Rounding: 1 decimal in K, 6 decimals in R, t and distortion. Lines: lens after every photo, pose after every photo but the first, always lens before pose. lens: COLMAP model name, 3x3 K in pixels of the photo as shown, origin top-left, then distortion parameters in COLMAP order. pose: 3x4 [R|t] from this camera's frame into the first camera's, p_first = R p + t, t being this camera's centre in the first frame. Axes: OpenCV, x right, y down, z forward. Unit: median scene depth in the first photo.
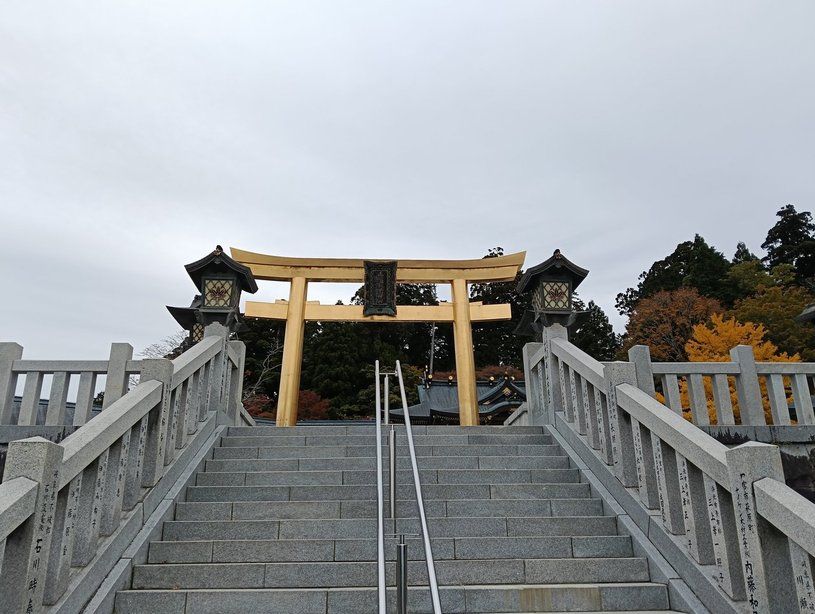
lens RADIAL K [[666.7, 0, 408.6], [0, 666.7, 309.2], [0, 0, 1]] dist [0.140326, -0.291961]
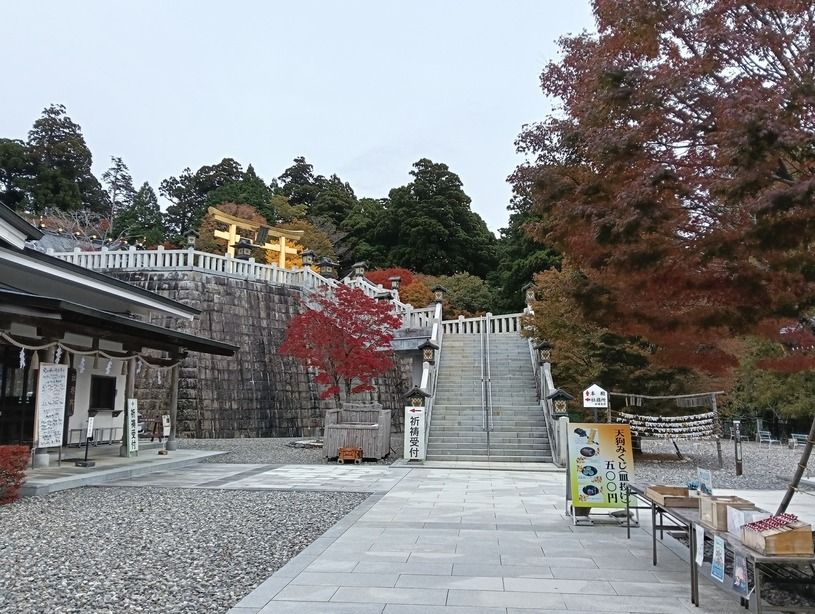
lens RADIAL K [[666.7, 0, 408.6], [0, 666.7, 309.2], [0, 0, 1]] dist [0.140326, -0.291961]
pose [[0.695690, 0.120242, 0.708207, -0.248766], [-0.257778, 0.962014, 0.089887, -0.023830], [-0.670497, -0.245094, 0.700260, -0.236530]]
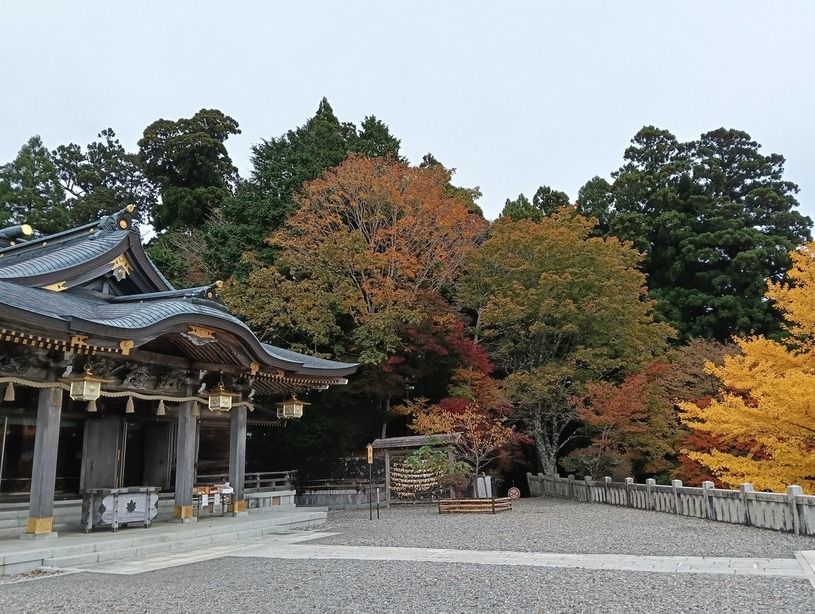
lens RADIAL K [[666.7, 0, 408.6], [0, 666.7, 309.2], [0, 0, 1]] dist [0.140326, -0.291961]
pose [[0.485459, 0.195118, 0.852208, -0.032916], [-0.279159, 0.958344, -0.060395, 0.076196], [-0.828492, -0.208583, 0.519706, 0.443580]]
